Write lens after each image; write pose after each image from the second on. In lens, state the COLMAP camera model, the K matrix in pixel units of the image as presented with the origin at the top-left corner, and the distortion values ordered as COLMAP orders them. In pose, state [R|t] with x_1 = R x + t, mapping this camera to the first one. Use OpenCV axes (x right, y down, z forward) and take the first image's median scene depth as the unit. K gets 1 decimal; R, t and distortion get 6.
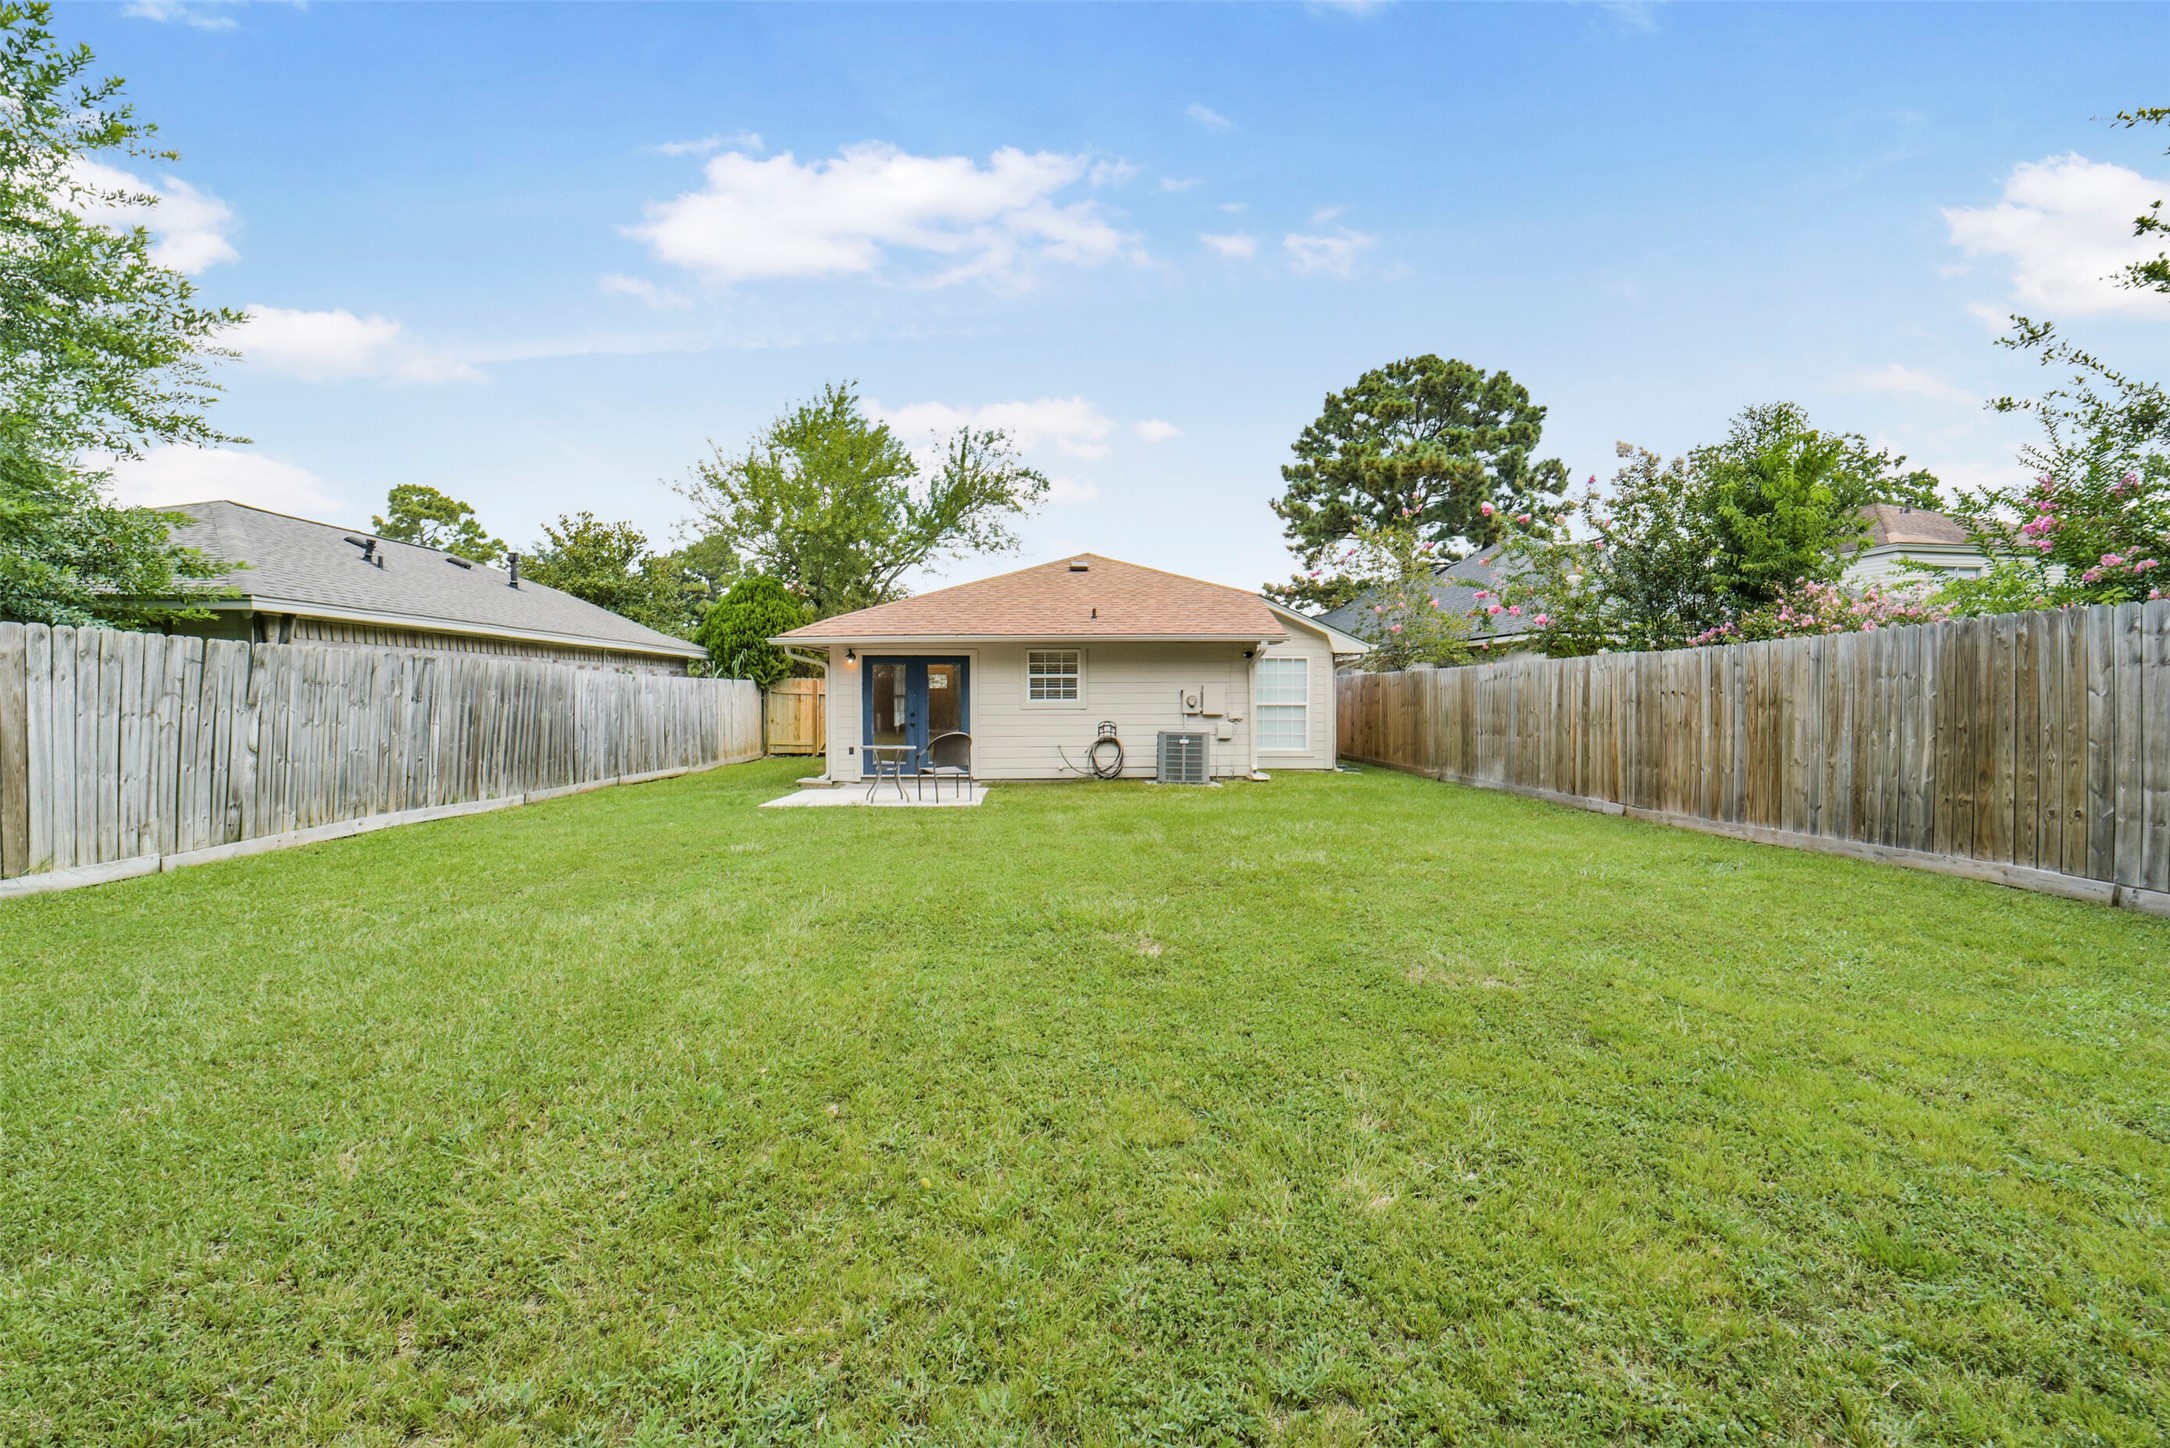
lens RADIAL K [[859.0, 0, 1123.4], [0, 859.0, 705.9], [0, 0, 1]] dist [-0.016281, 0.002210]
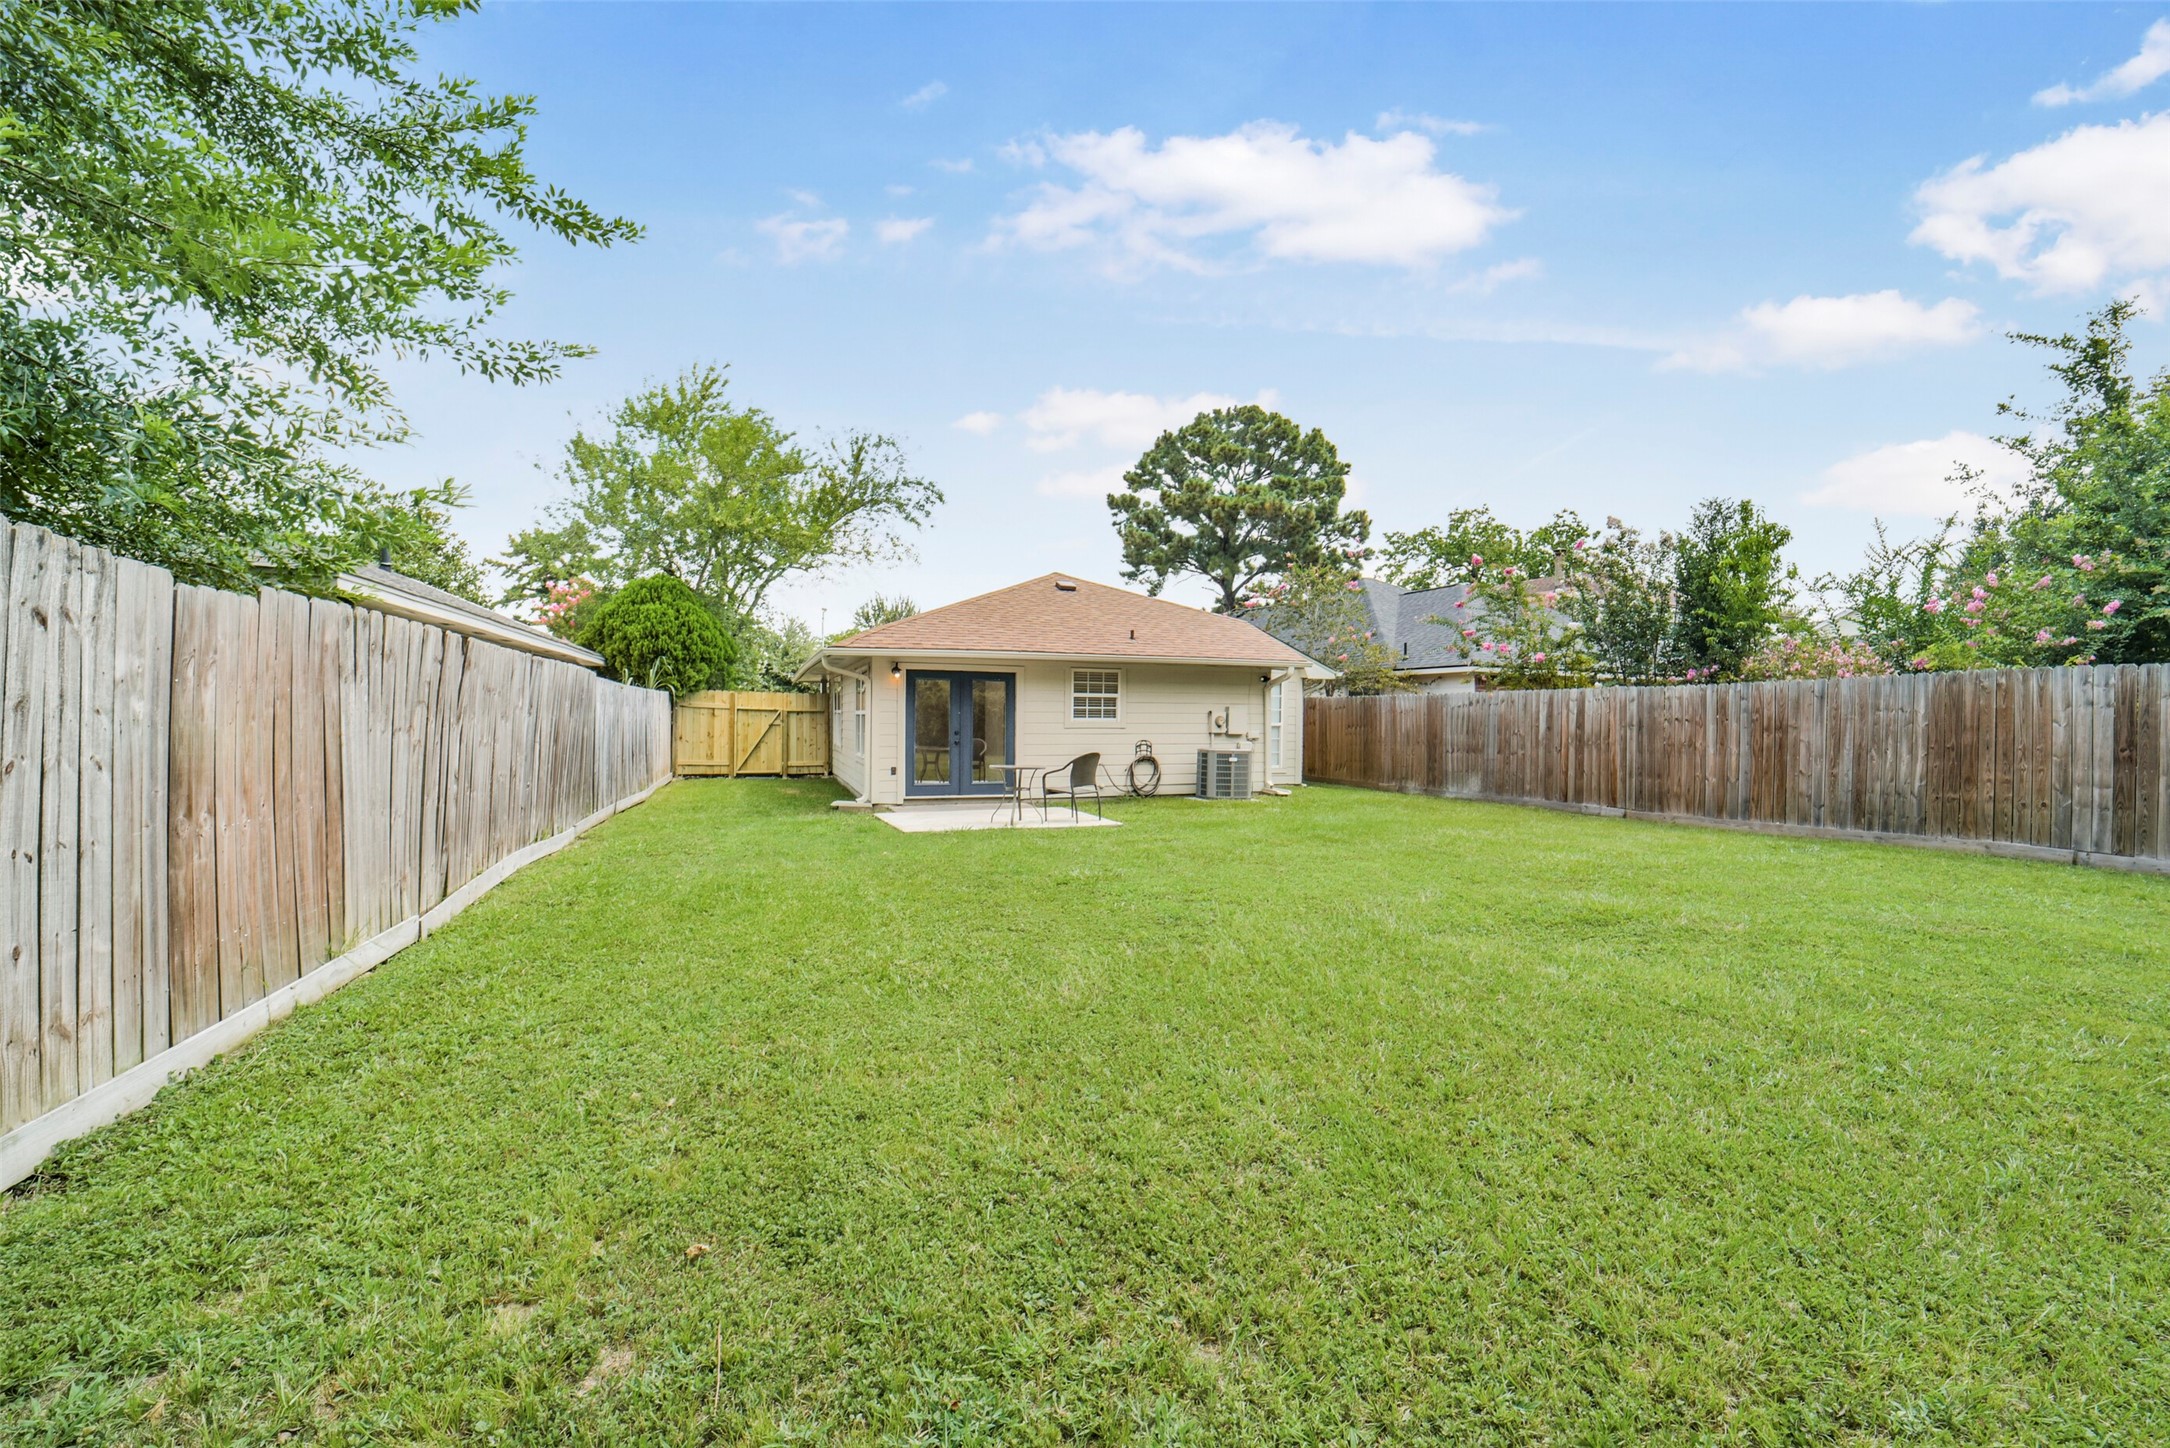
lens RADIAL K [[859.0, 0, 1109.0], [0, 859.0, 716.4], [0, 0, 1]] dist [-0.016281, 0.002210]
pose [[0.952404, 0.011491, 0.304623, -0.374102], [-0.008809, 0.999909, -0.010178, 0.000407], [-0.304713, 0.007010, 0.952419, 0.032640]]
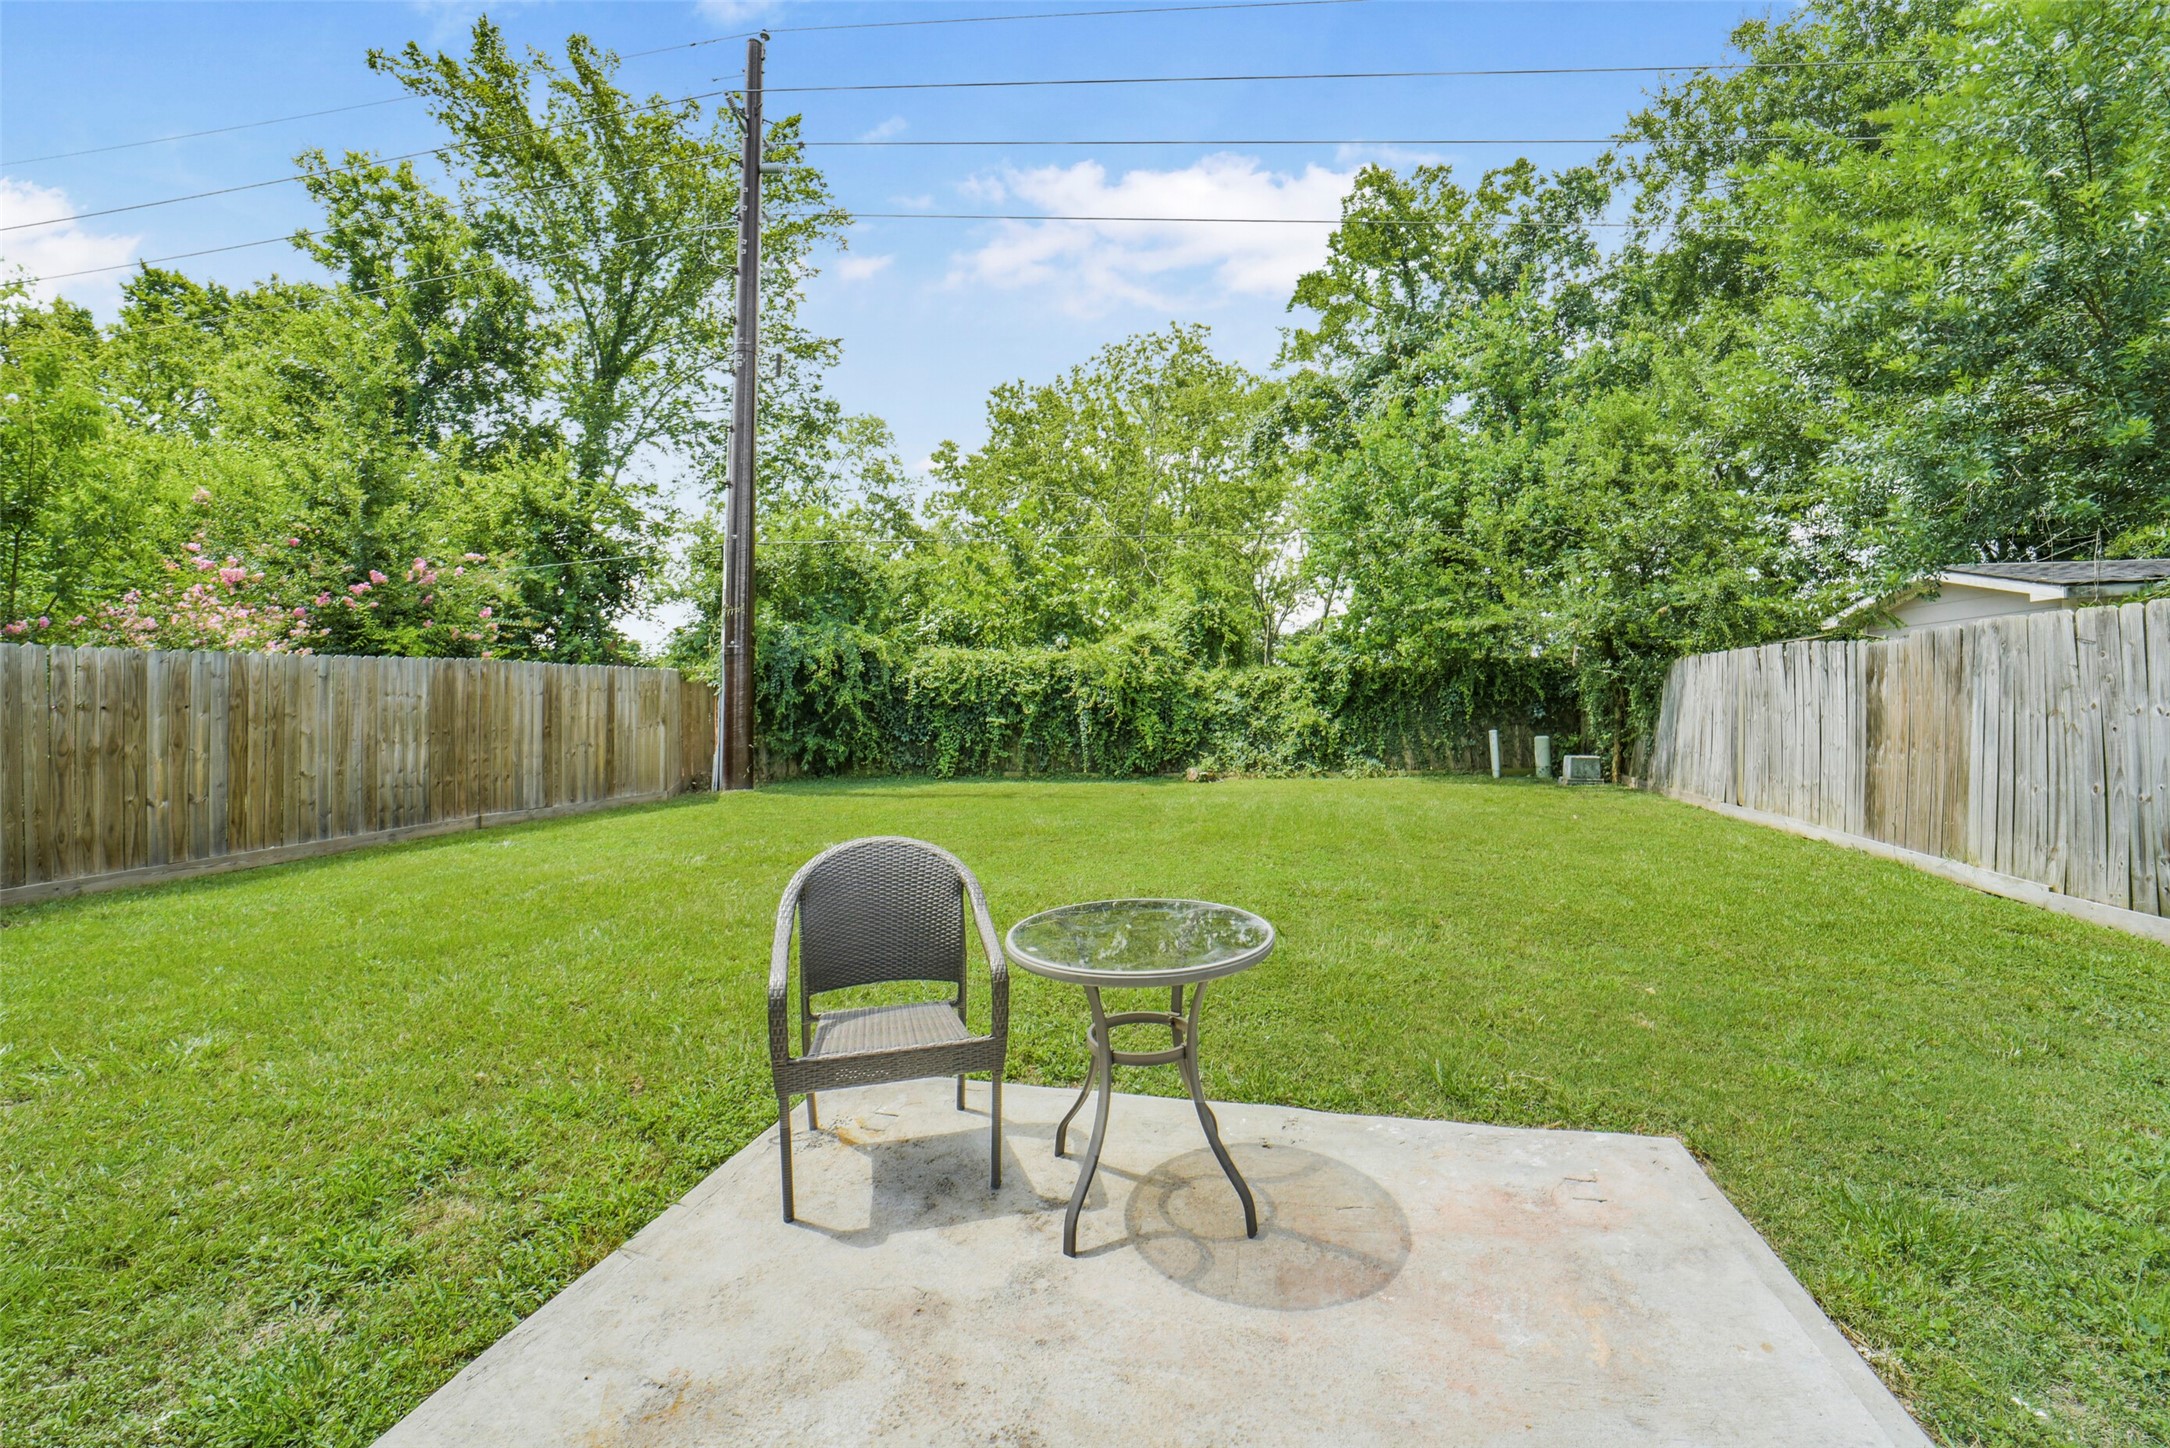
lens RADIAL K [[922.6, 0, 1095.7], [0, 922.6, 698.2], [0, 0, 1]] dist [-0.028986, -0.000047]
pose [[-0.952496, 0.013718, 0.304243, -0.259550], [0.012681, 0.999905, -0.005384, -0.004808], [-0.304288, -0.001271, -0.952579, 0.991538]]
